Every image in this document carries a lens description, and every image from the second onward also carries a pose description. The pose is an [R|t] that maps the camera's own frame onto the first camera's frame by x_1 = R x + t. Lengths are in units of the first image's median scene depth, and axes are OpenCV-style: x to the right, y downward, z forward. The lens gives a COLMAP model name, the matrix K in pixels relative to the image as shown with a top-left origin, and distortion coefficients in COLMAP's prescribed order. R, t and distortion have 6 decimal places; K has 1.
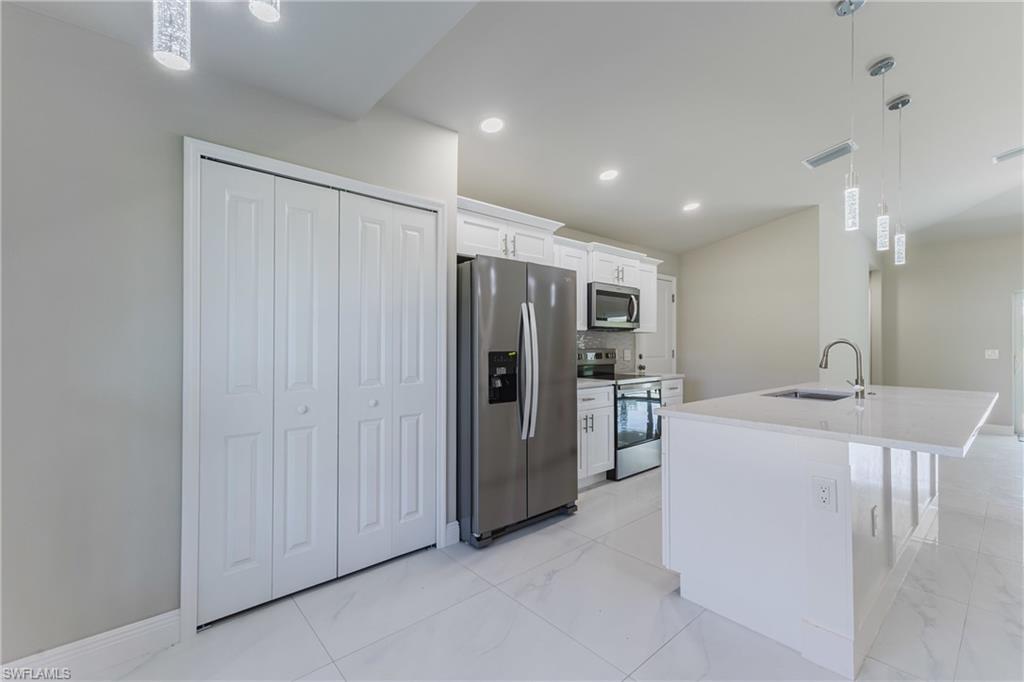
lens RADIAL K [[441.5, 0, 519.2], [0, 441.5, 340.6], [0, 0, 1]] dist [0.014530, -0.000341]
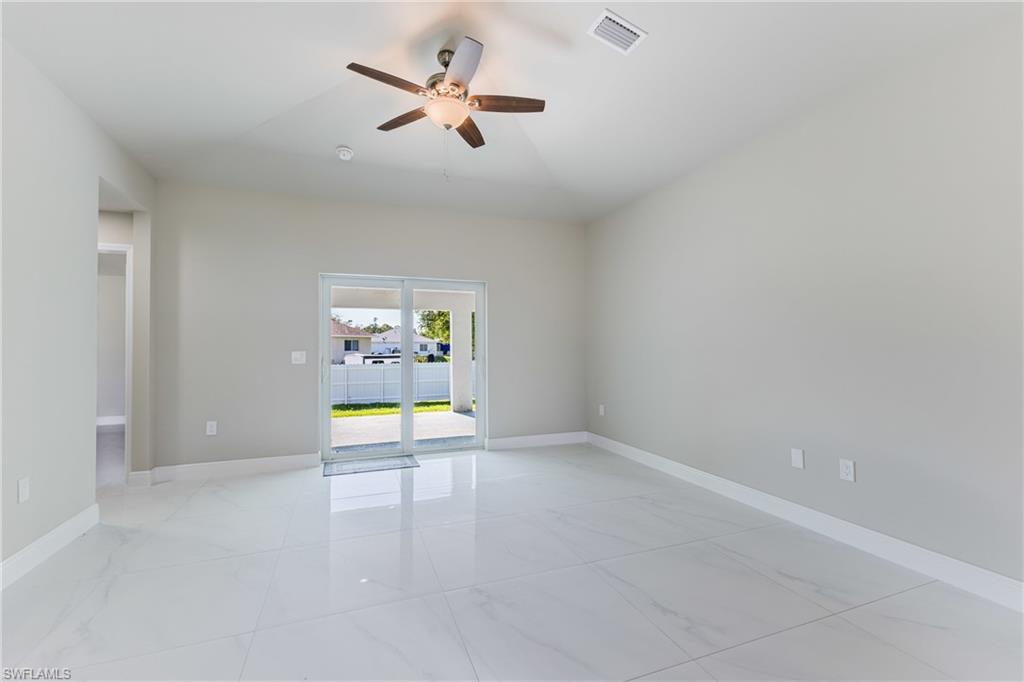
lens RADIAL K [[441.5, 0, 514.5], [0, 441.5, 341.9], [0, 0, 1]] dist [0.014530, -0.000341]
pose [[0.360637, -0.003703, 0.932699, 0.731578], [0.001954, 0.999993, 0.003214, 0.005968], [-0.932704, 0.000664, 0.360642, 0.596928]]
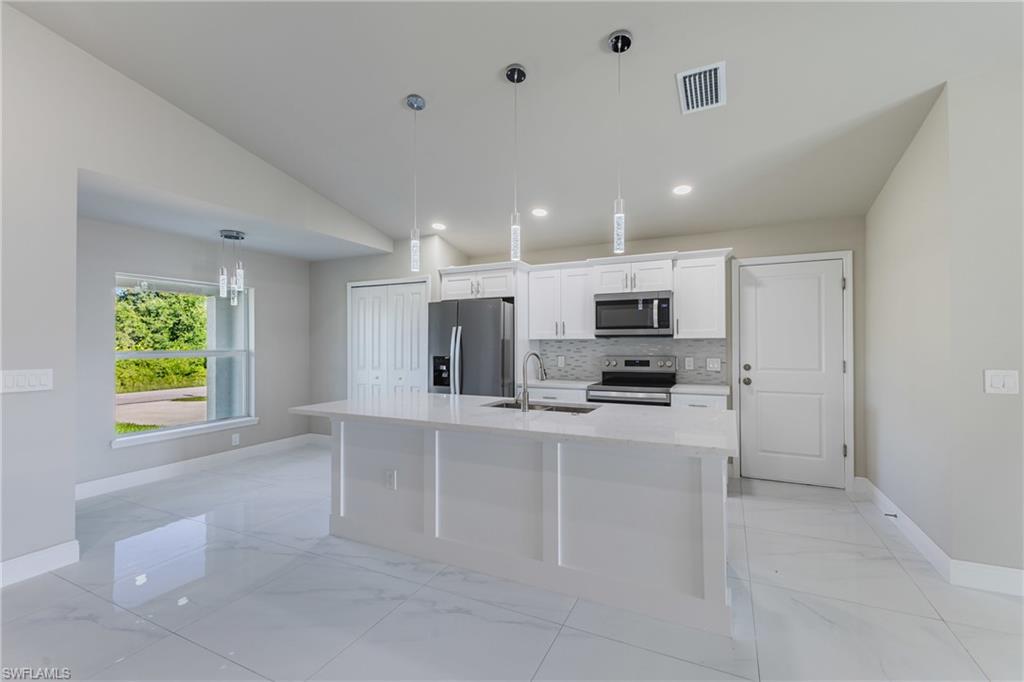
lens RADIAL K [[441.5, 0, 513.9], [0, 441.5, 340.3], [0, 0, 1]] dist [0.014530, -0.000341]
pose [[0.384071, -0.010116, -0.923248, 1.062103], [0.010538, 0.999923, -0.006573, -0.014563], [0.923243, -0.007205, 0.384148, 0.385513]]
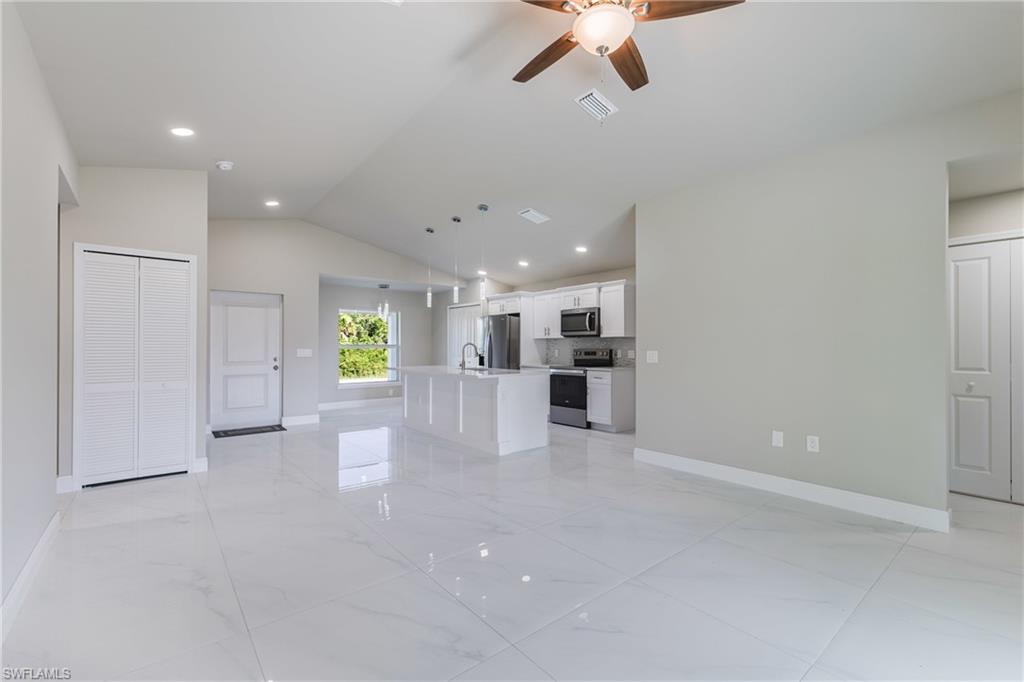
lens RADIAL K [[441.5, 0, 519.0], [0, 441.5, 344.6], [0, 0, 1]] dist [0.014530, -0.000341]
pose [[-0.035318, -0.005826, -0.999359, 1.860387], [0.008473, 0.999945, -0.006129, 0.012328], [0.999340, -0.008684, -0.035267, 0.865422]]
